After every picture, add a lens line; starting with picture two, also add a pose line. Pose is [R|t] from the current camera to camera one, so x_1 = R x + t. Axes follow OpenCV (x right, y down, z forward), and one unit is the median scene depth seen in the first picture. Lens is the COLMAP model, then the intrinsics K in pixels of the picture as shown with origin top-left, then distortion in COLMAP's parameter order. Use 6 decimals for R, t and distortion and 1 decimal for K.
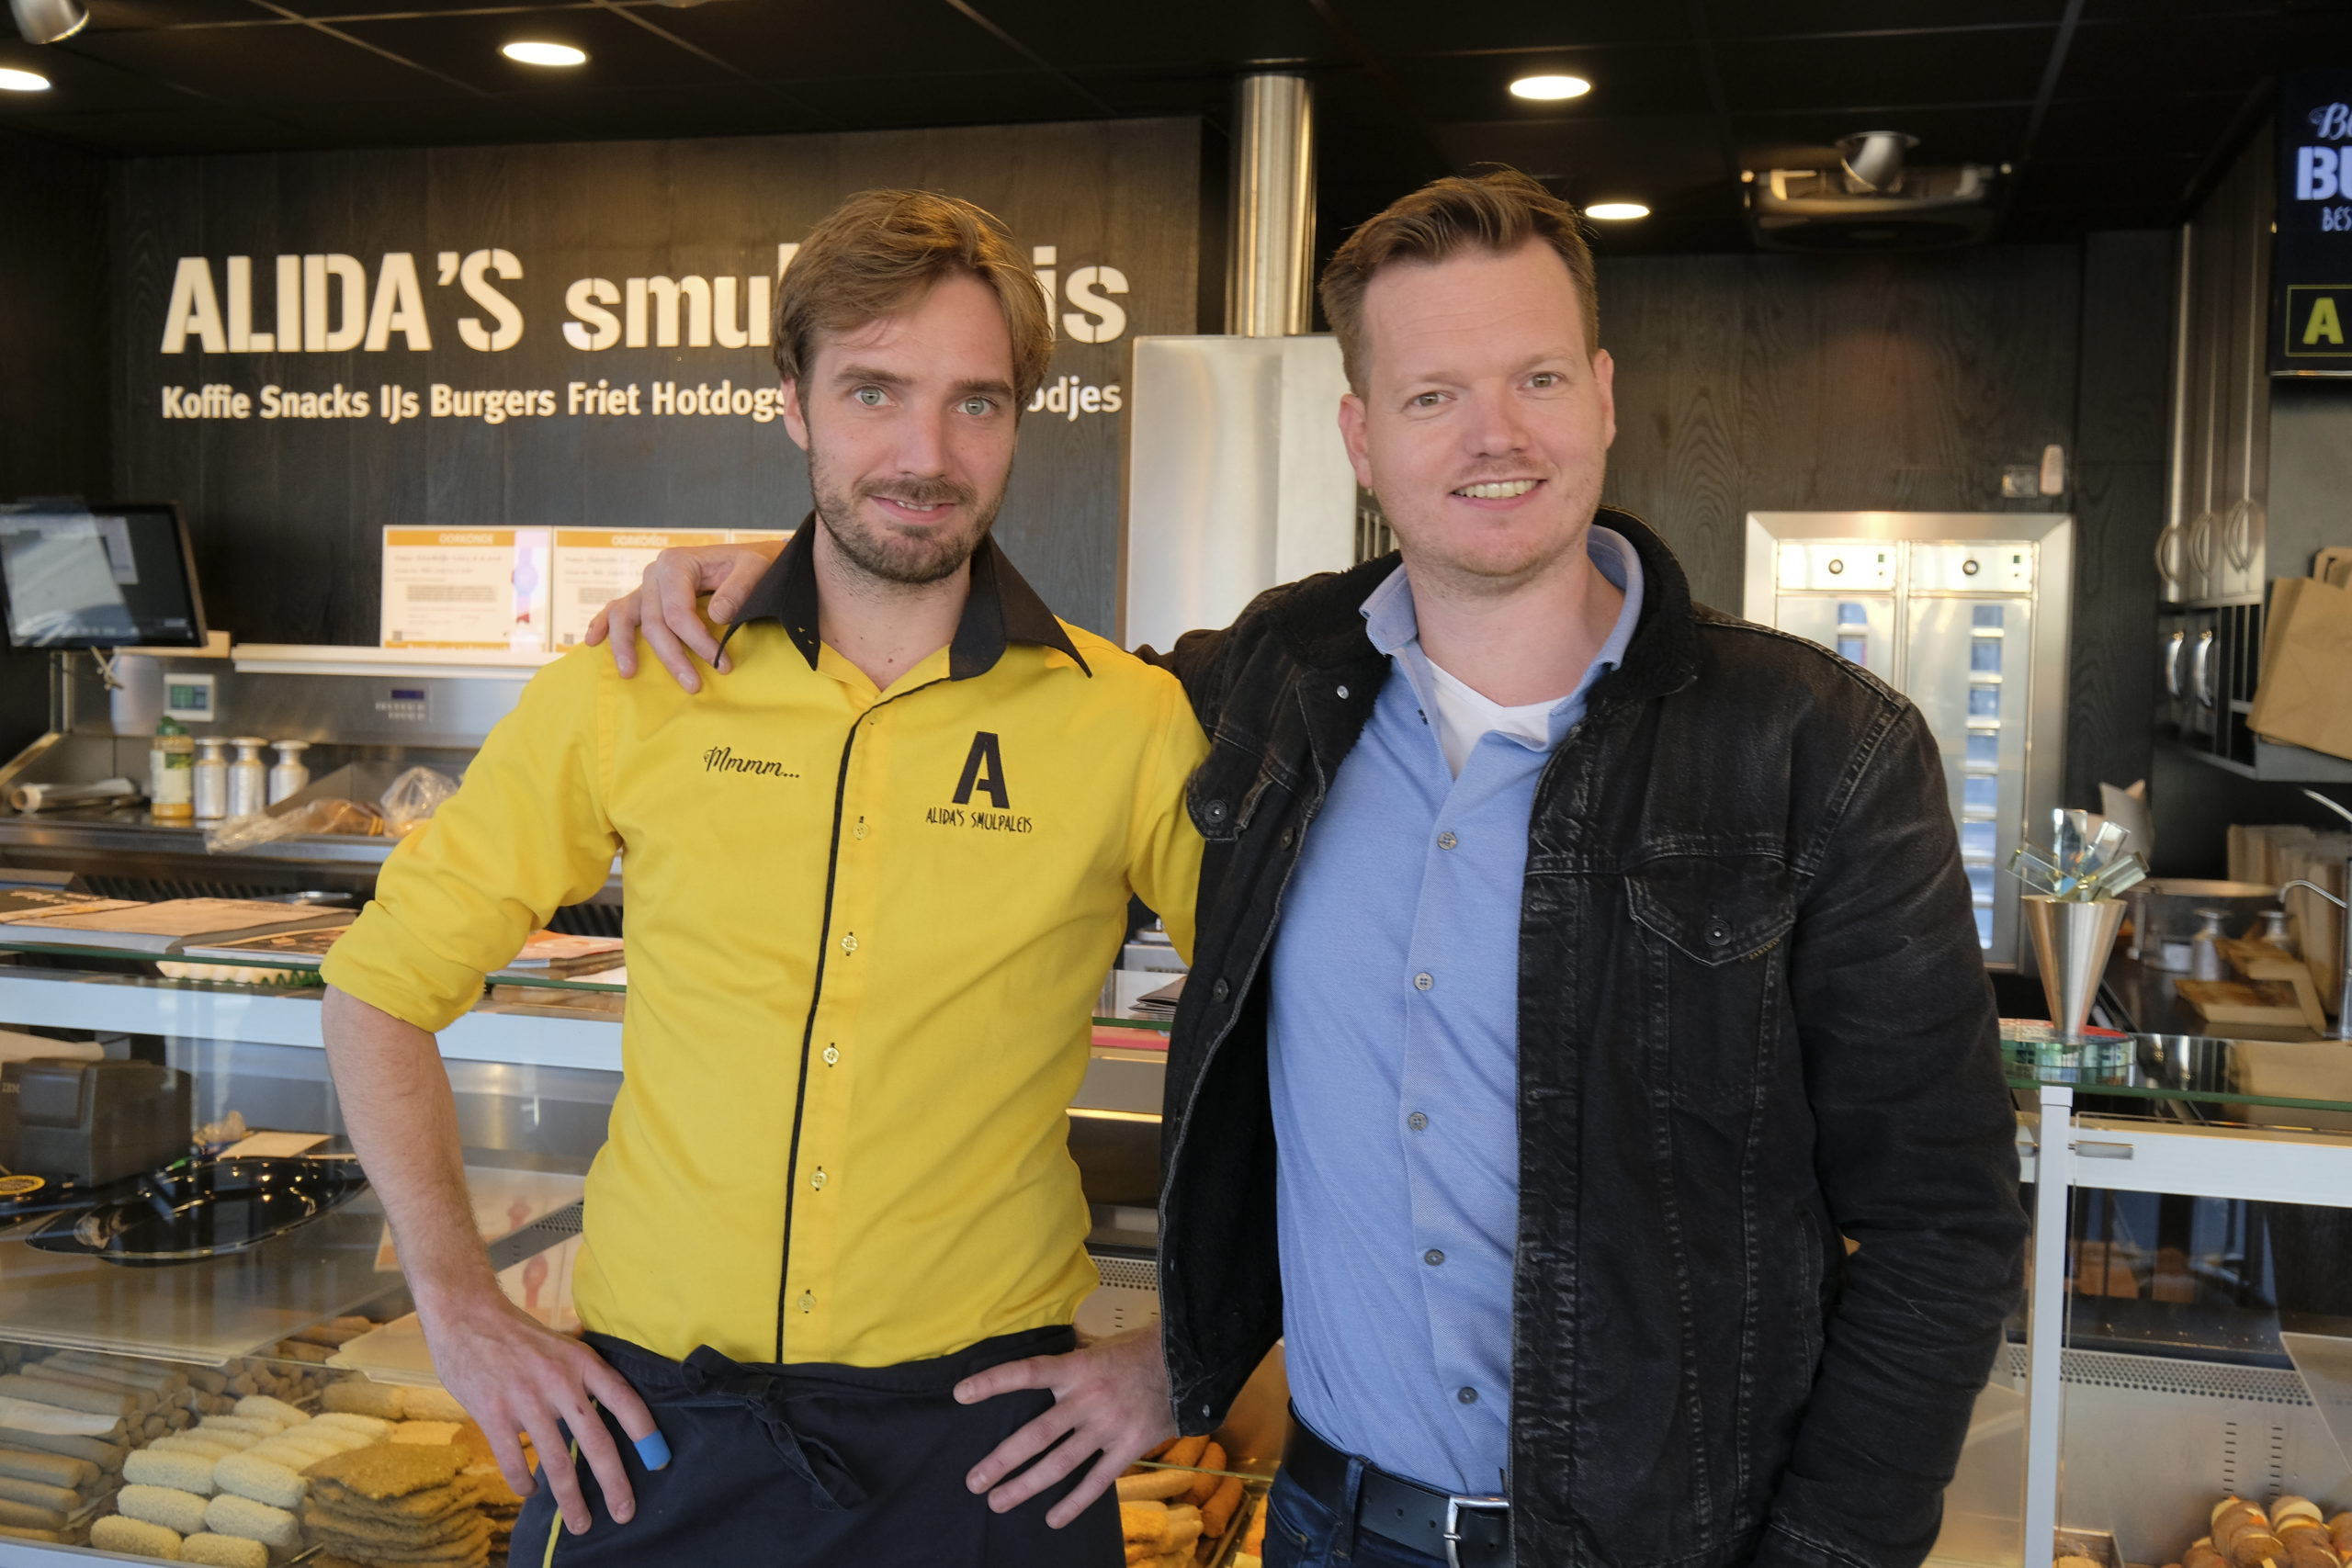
lens RADIAL K [[2372.3, 0, 1176.0], [0, 2372.3, 784.0], [0, 0, 1]] dist [0.038159, 0.029144]
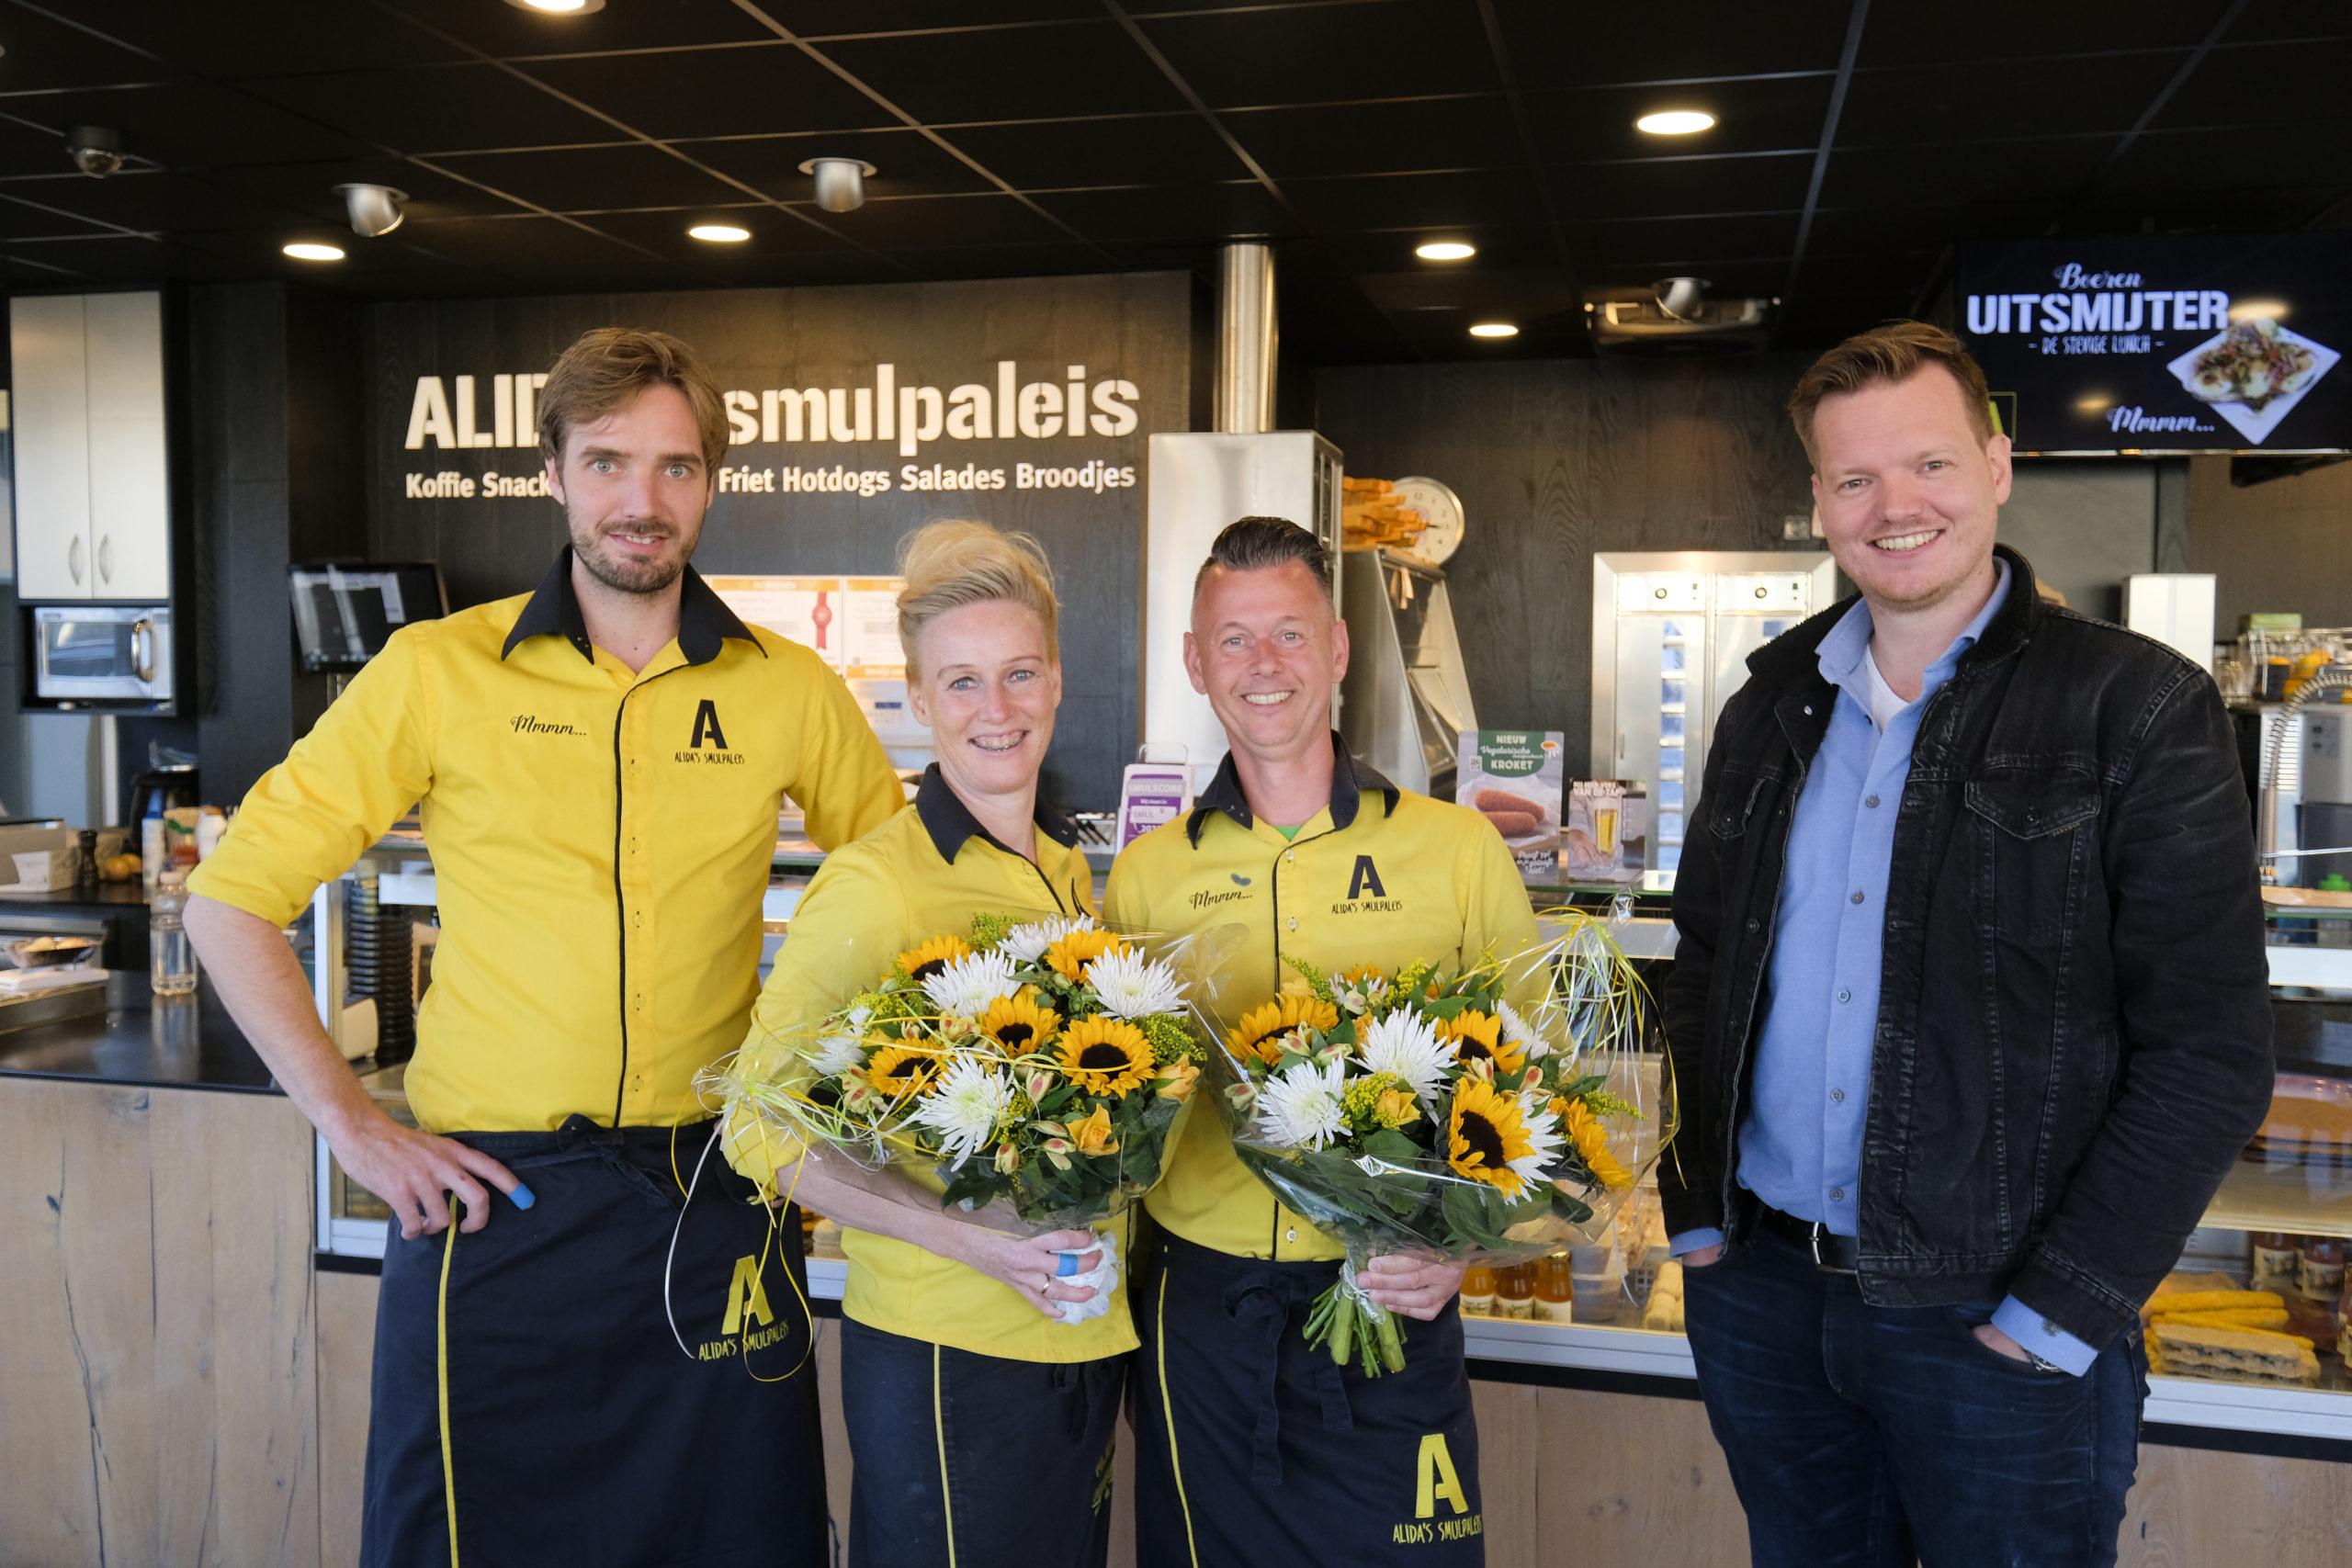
lens RADIAL K [[2020.7, 0, 1176.0], [0, 2020.7, 784.0], [0, 0, 1]] dist [0.057663, 0.005622]
pose [[0.999515, -0.015390, 0.027064, -0.031019], [0.015414, 0.999881, -0.000662, 0.014142], [-0.027051, 0.001078, 0.999633, -0.150410]]
